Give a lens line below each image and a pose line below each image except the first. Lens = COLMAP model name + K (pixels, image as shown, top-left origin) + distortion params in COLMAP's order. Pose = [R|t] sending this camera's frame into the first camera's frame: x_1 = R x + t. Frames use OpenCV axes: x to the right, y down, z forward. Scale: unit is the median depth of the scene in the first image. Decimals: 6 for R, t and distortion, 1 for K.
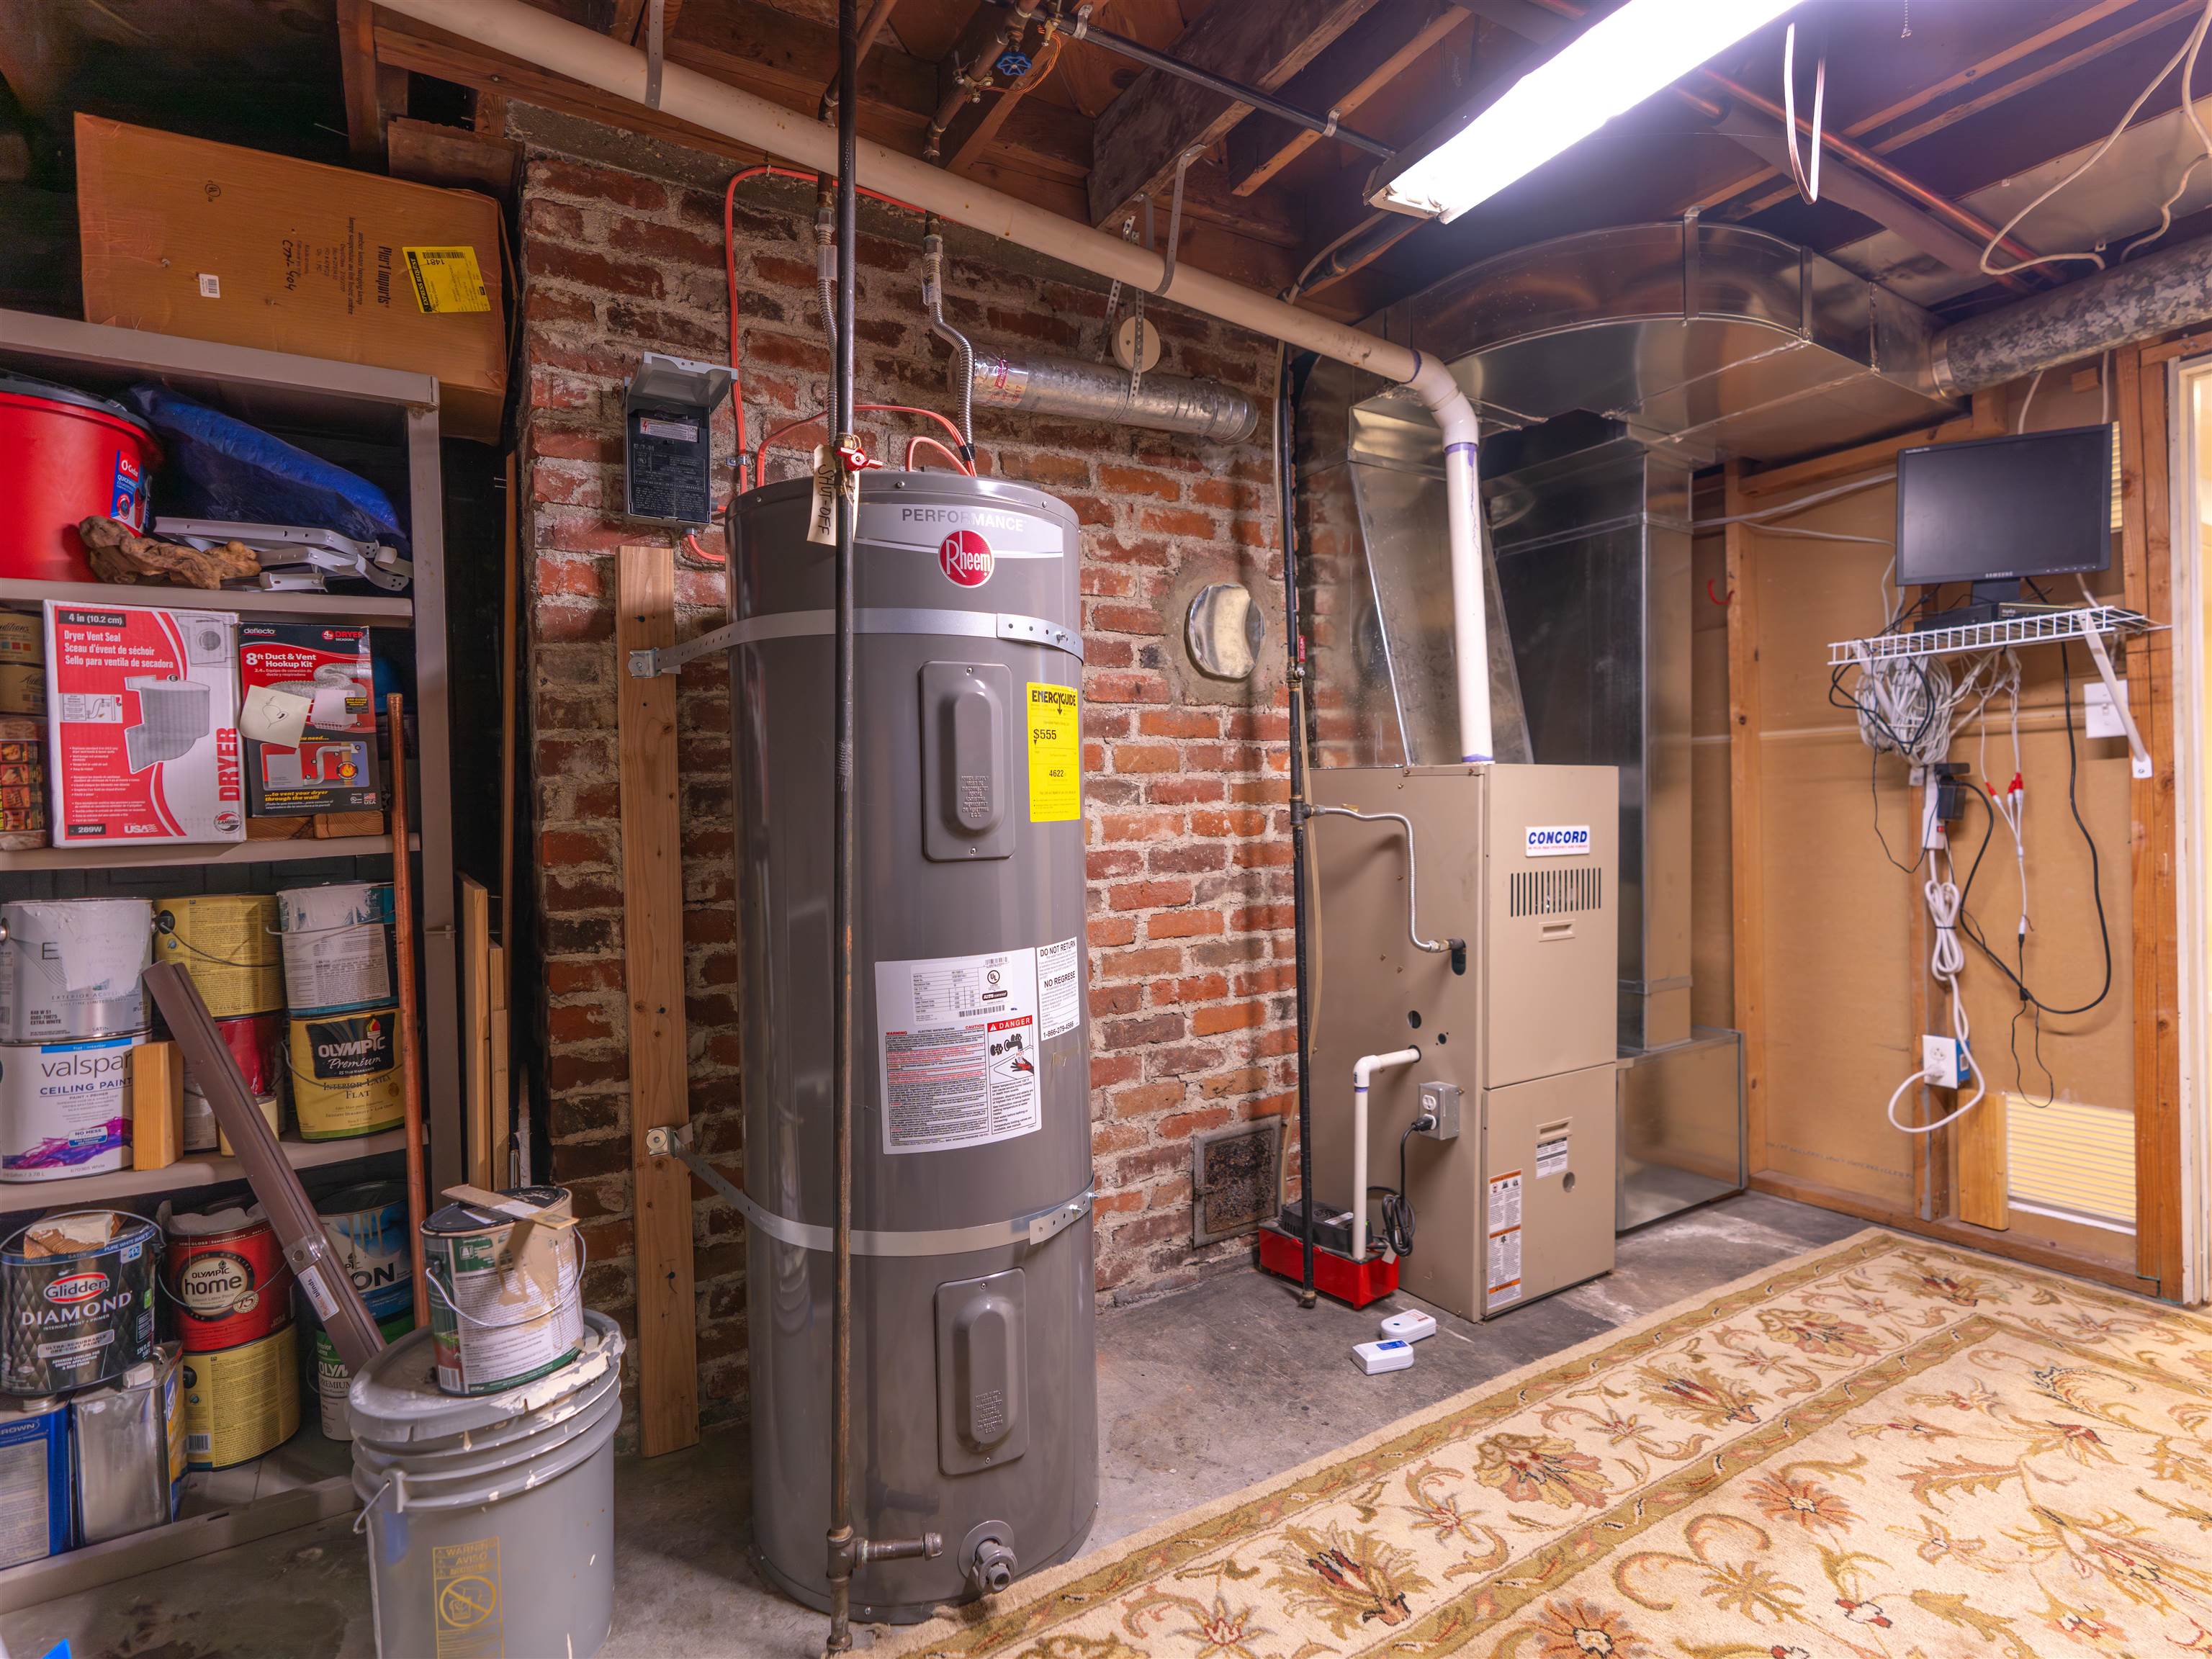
lens RADIAL K [[1113.2, 0, 1106.0], [0, 1113.2, 829.5], [0, 0, 1]] dist [-0.003181, 0.000773]
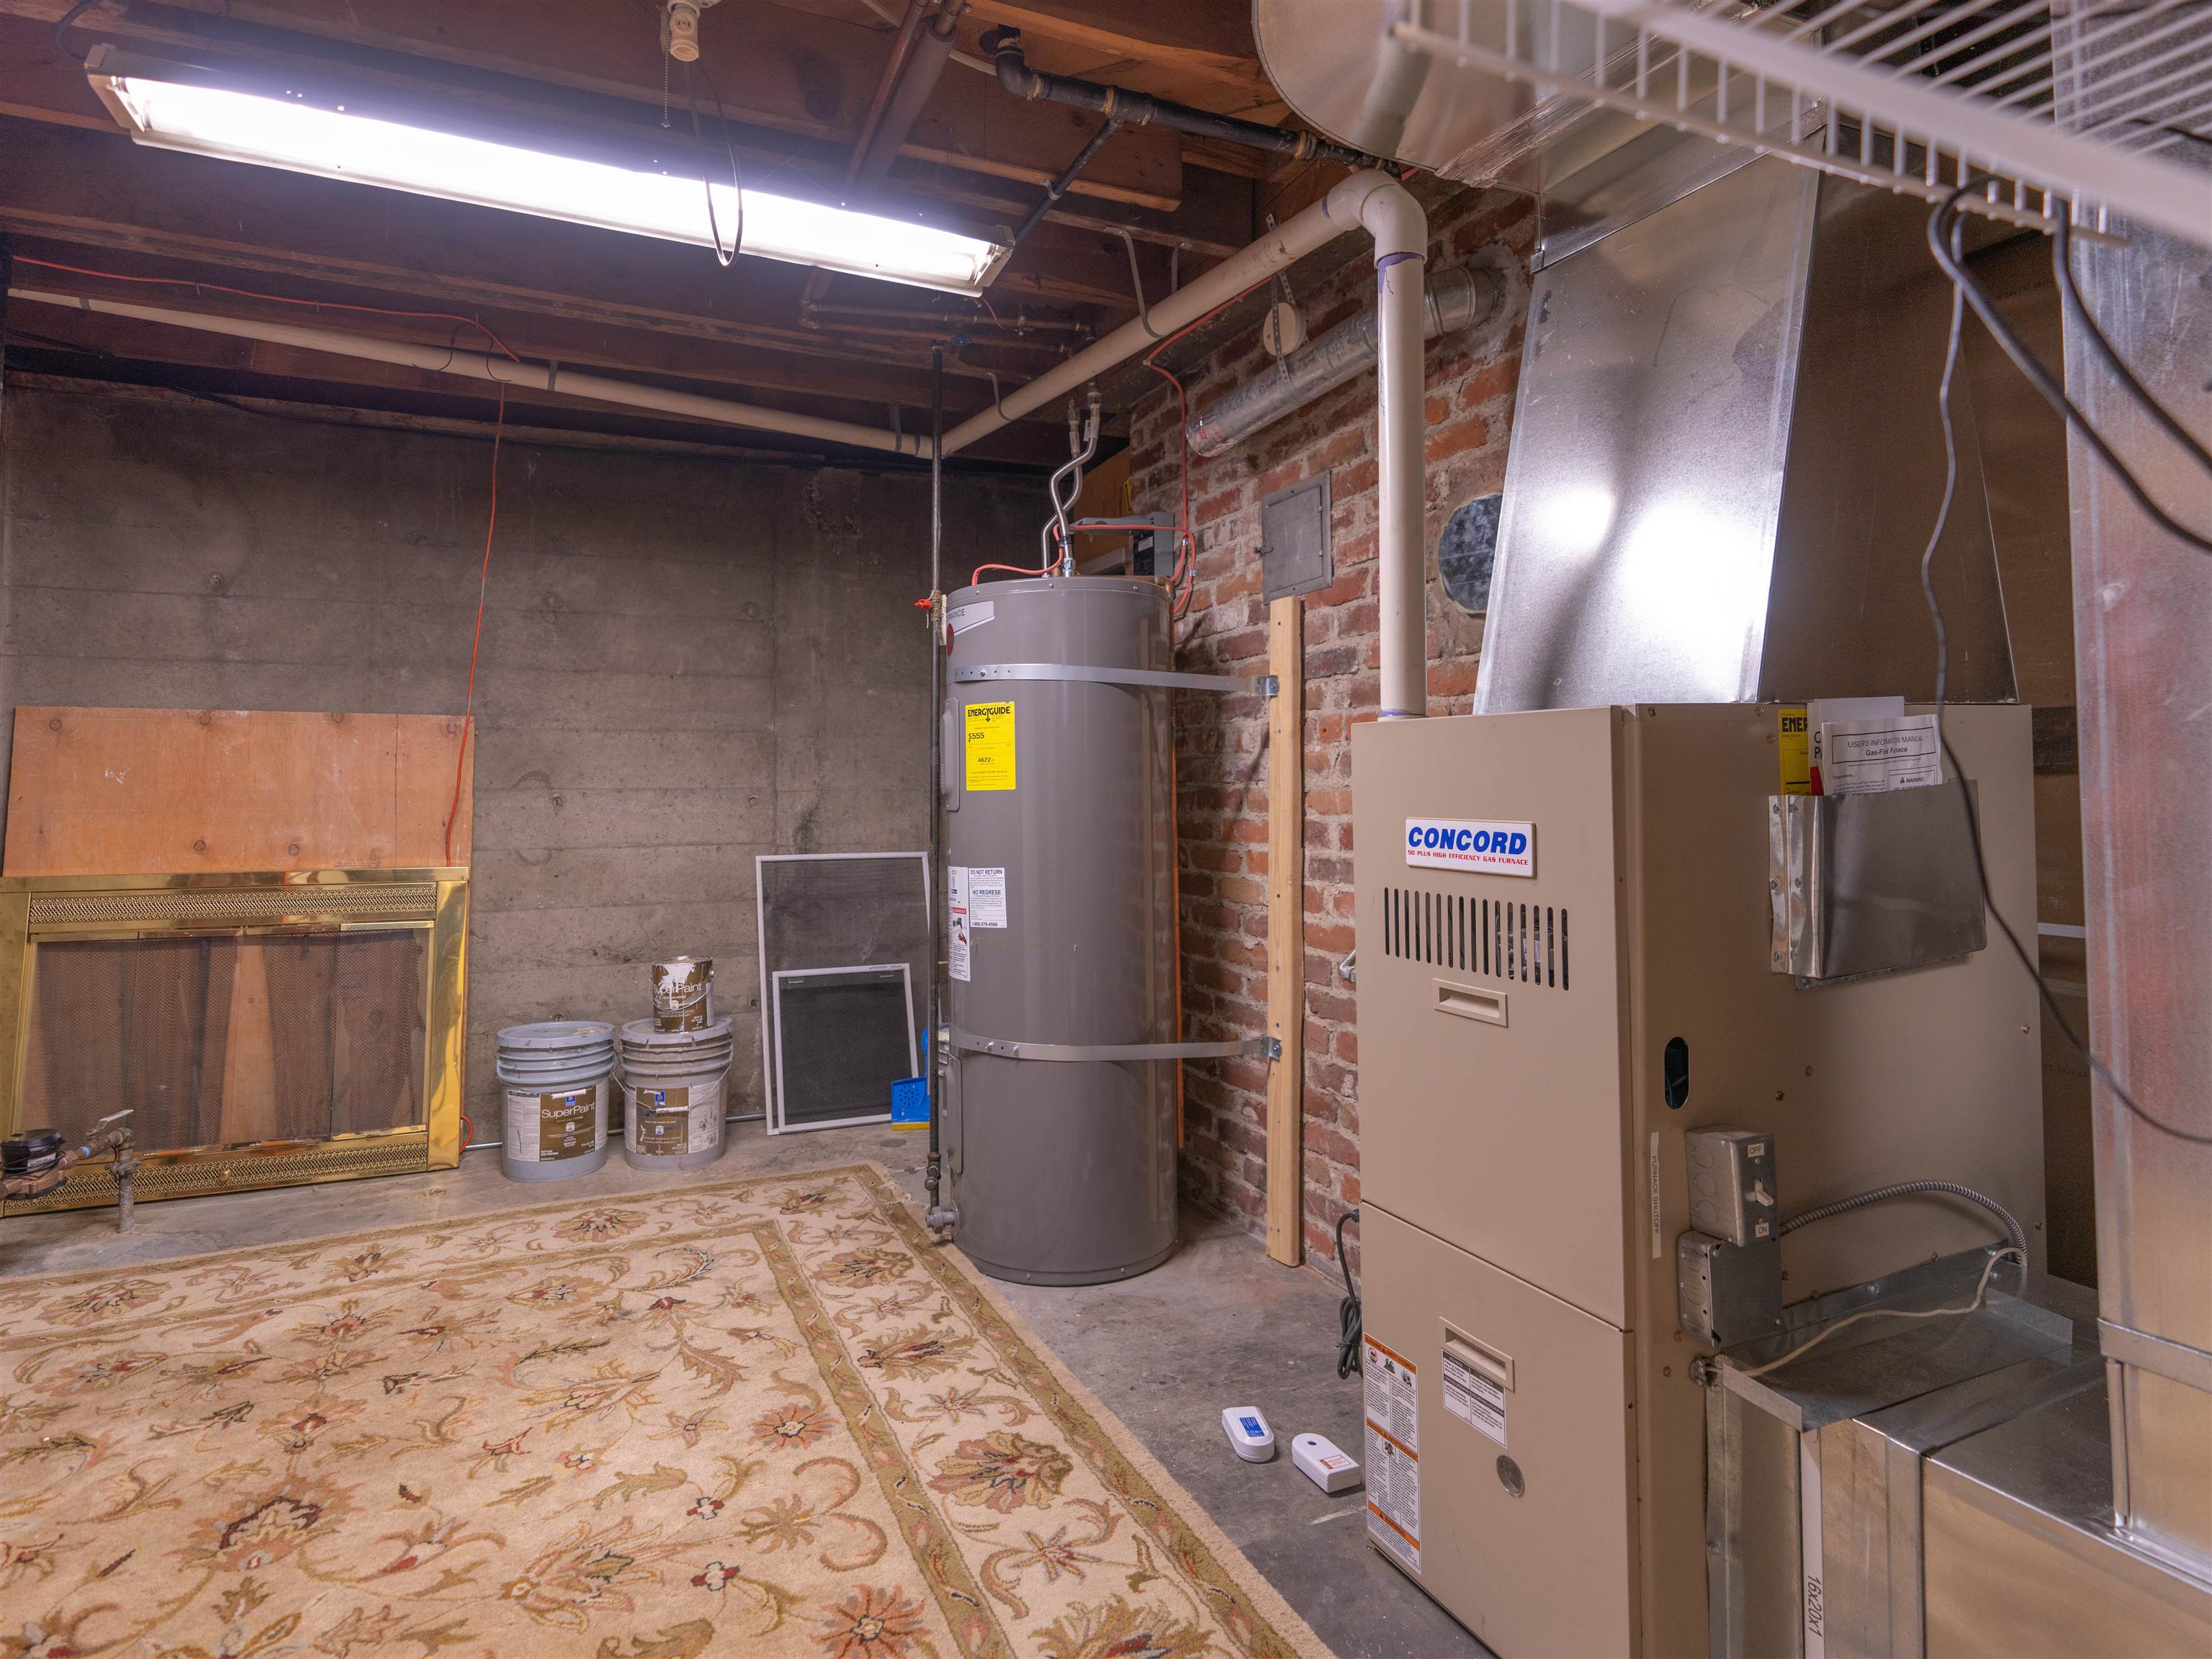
lens RADIAL K [[1209.2, 0, 1103.9], [0, 1209.2, 739.7], [0, 0, 1]] dist [-0.003821, -0.000253]
pose [[-0.120746, -0.016898, -0.992540, 1.489117], [-0.005677, 0.999851, -0.016331, -0.047637], [0.992667, 0.003663, -0.120824, 1.257571]]
